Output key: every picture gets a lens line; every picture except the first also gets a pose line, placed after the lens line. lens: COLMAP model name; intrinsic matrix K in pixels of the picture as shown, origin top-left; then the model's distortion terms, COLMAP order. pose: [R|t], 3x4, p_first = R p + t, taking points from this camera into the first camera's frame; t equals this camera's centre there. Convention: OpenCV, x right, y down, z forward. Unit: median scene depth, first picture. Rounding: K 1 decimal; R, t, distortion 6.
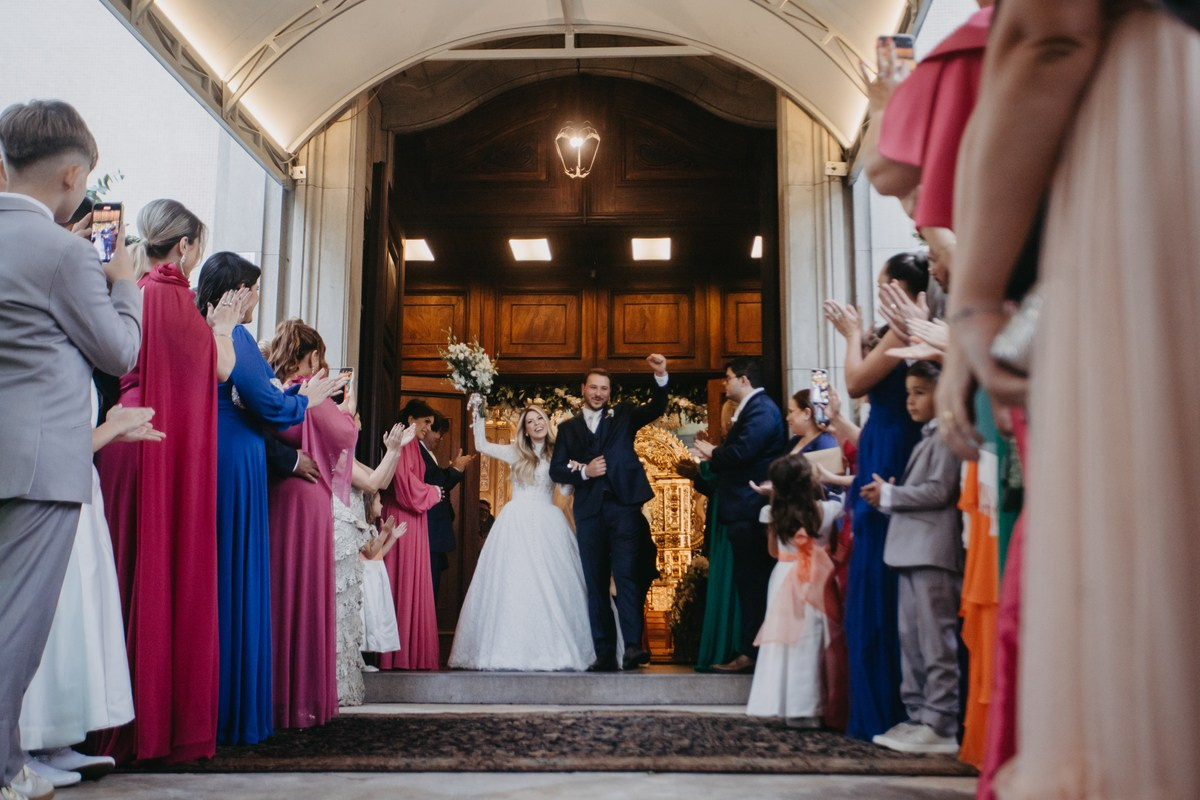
lens RADIAL K [[1316.7, 0, 600.0], [0, 1316.7, 400.0], [0, 0, 1]] dist [0.090696, 0.056218]
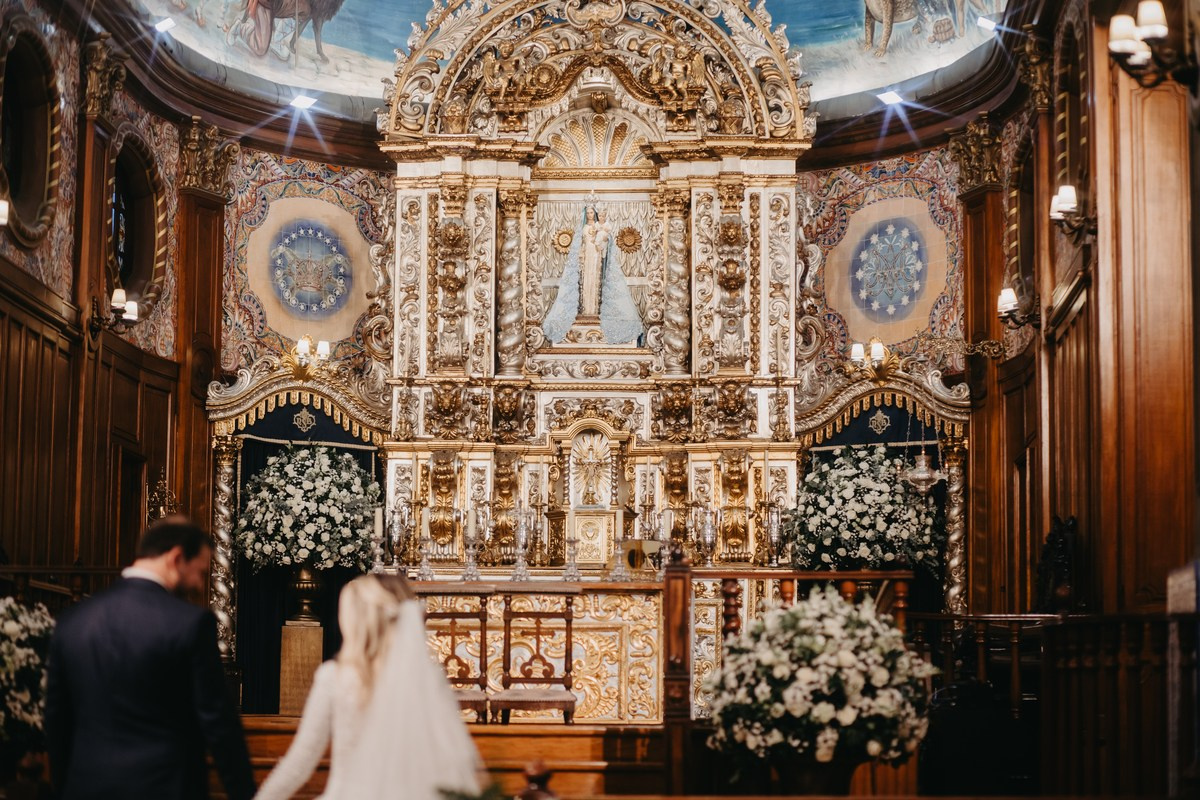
lens RADIAL K [[2920.0, 0, 565.6], [0, 2920.0, 399.5], [0, 0, 1]] dist [-0.108700, 0.156853]
pose [[0.999880, 0.004504, -0.014822, 0.034336], [-0.003499, 0.997735, 0.067182, 0.068946], [0.015091, -0.067122, 0.997631, 0.469318]]
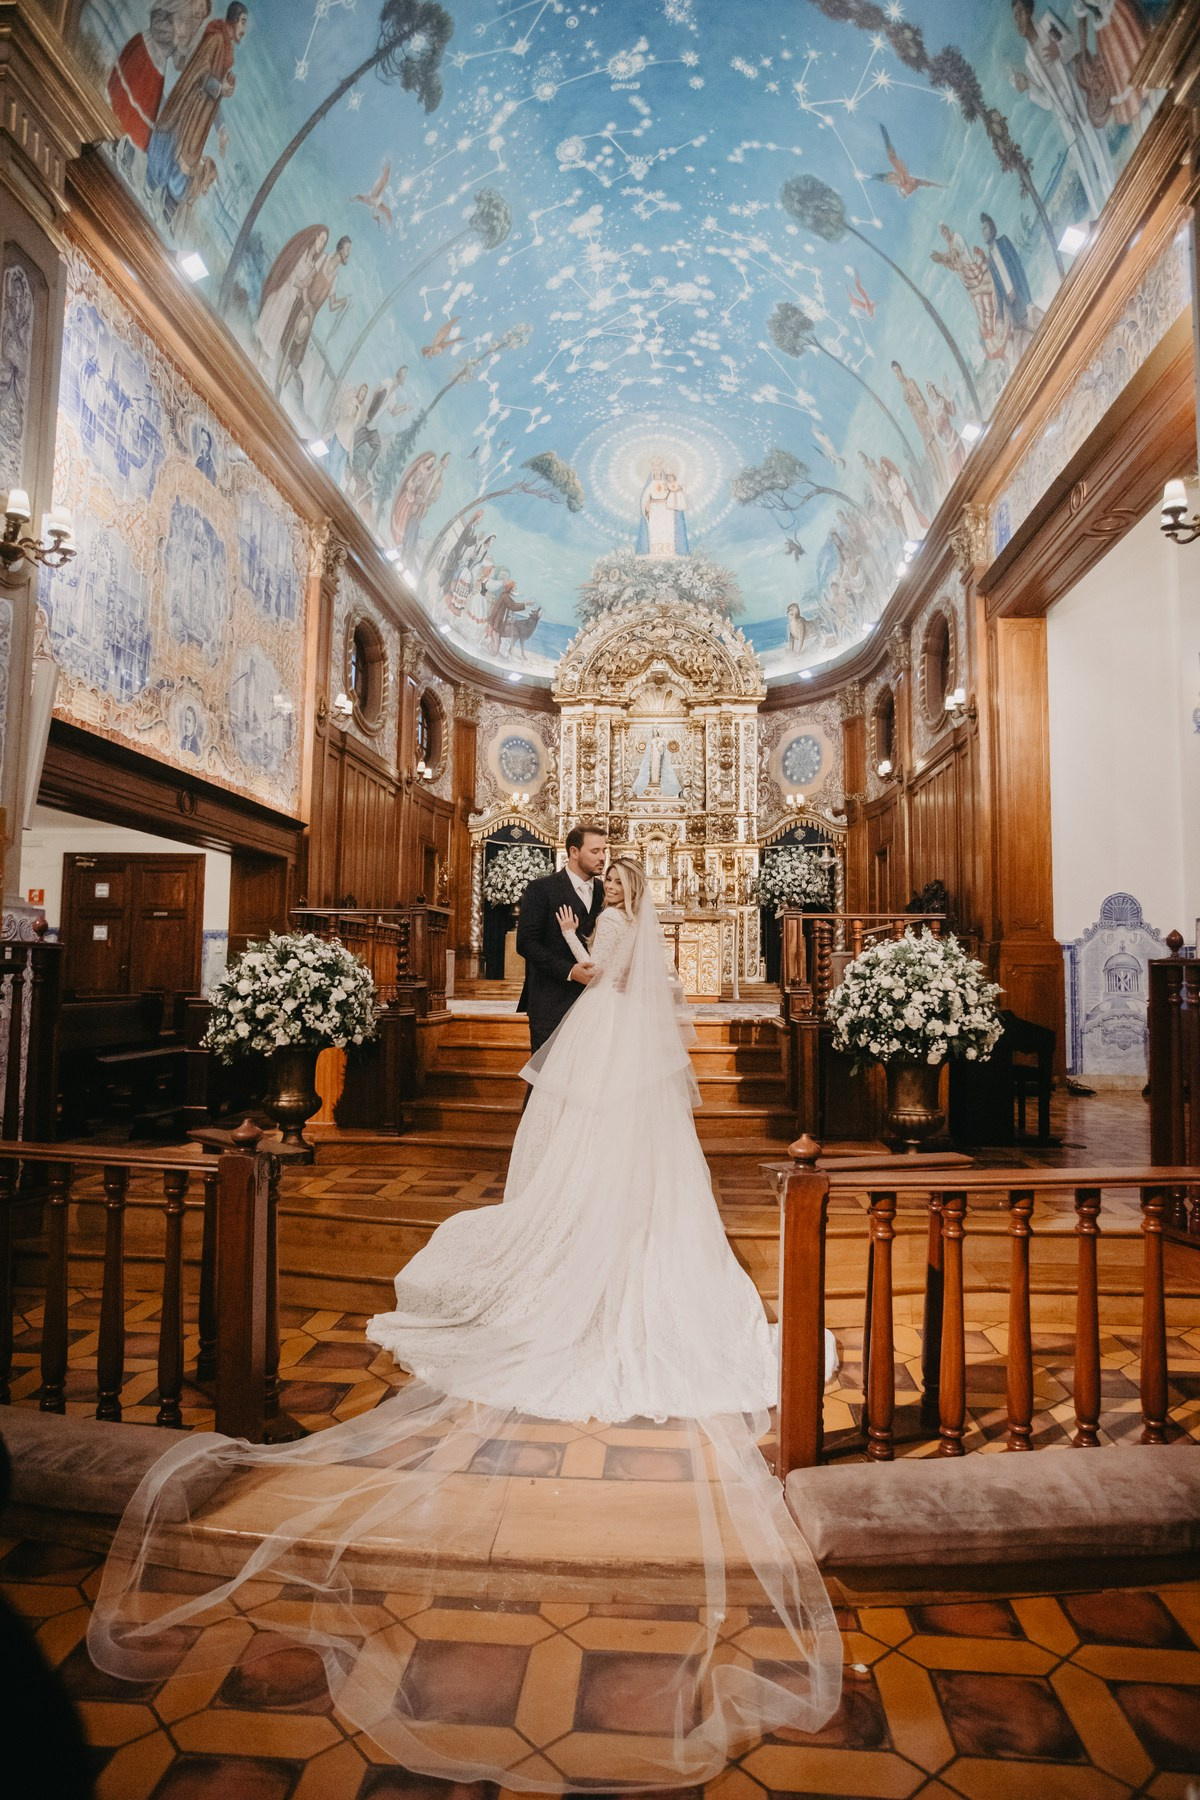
lens RADIAL K [[1085.5, 0, 610.1], [0, 1085.5, 881.5], [0, 0, 1]] dist [-0.006723, 0.002030]
pose [[0.999895, 0.007587, -0.012334, 0.018882], [-0.006243, 0.994393, 0.105565, 0.083729], [0.013066, -0.105477, 0.994336, 0.596036]]
